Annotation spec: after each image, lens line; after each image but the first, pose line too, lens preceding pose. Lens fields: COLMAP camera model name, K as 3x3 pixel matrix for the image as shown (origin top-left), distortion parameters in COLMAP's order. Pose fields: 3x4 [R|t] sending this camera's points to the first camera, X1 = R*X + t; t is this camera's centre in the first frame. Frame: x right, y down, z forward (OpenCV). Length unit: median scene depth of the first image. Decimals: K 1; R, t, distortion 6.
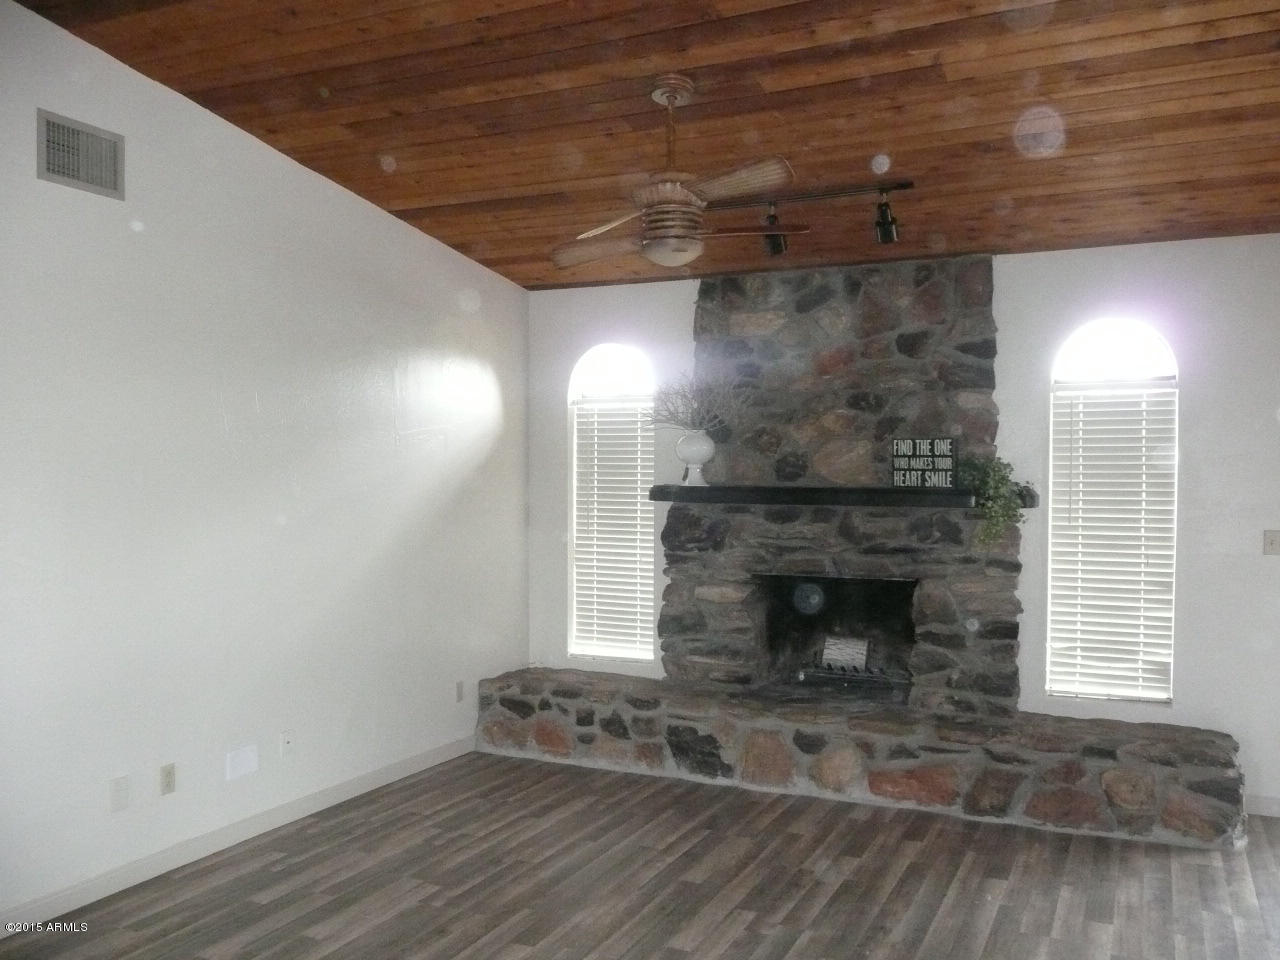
lens RADIAL K [[1076.5, 0, 641.6], [0, 1076.5, 480.8], [0, 0, 1]] dist [-0.044693, 0.041509]
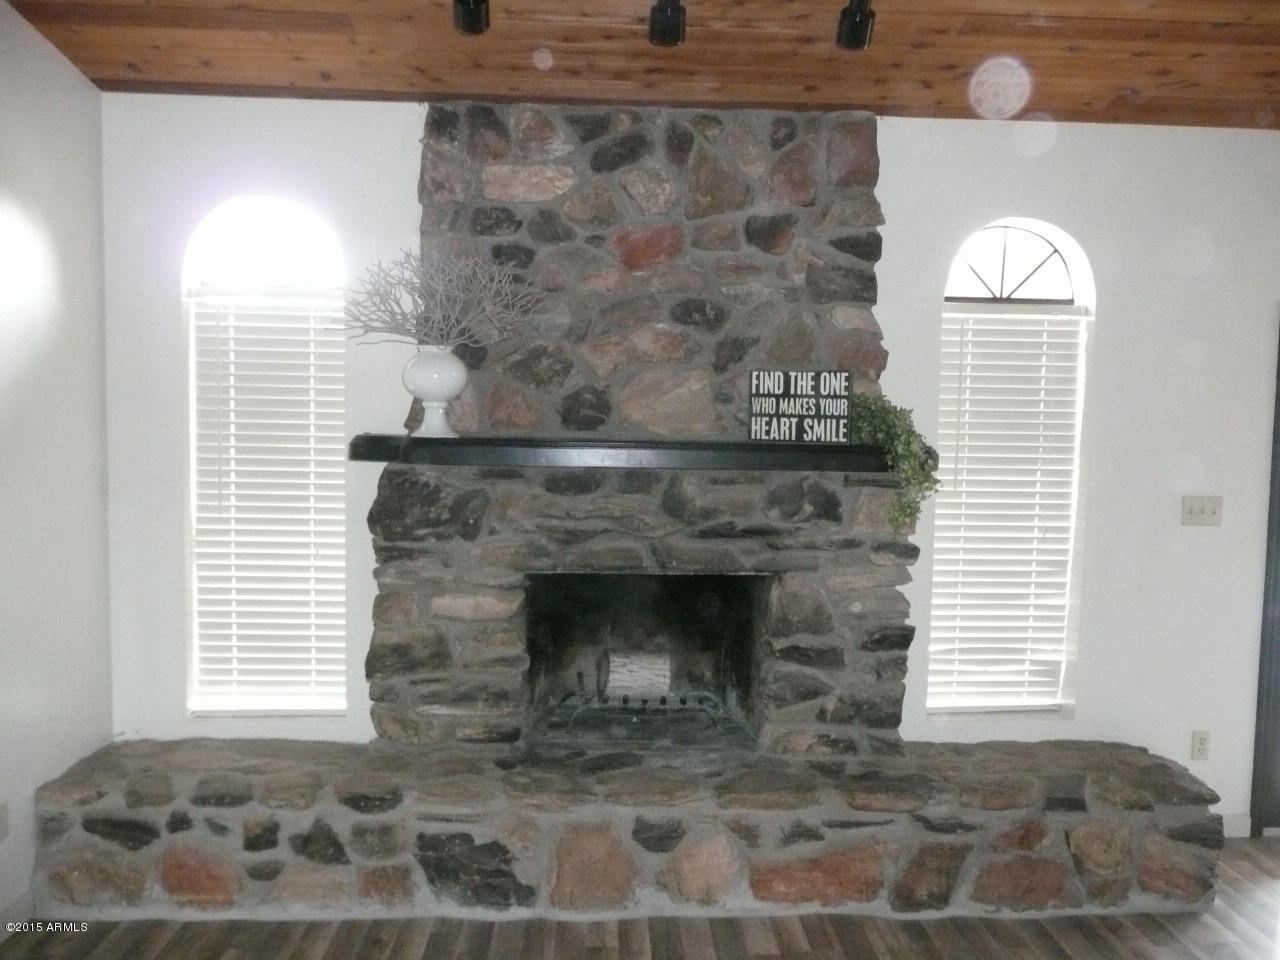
lens RADIAL K [[1076.5, 0, 642.5], [0, 1076.5, 477.7], [0, 0, 1]] dist [-0.044693, 0.041509]
pose [[0.878068, -0.018296, 0.478185, -0.151264], [-0.010697, 0.998269, 0.057837, -0.009304], [-0.478416, -0.055900, 0.876353, 0.425703]]
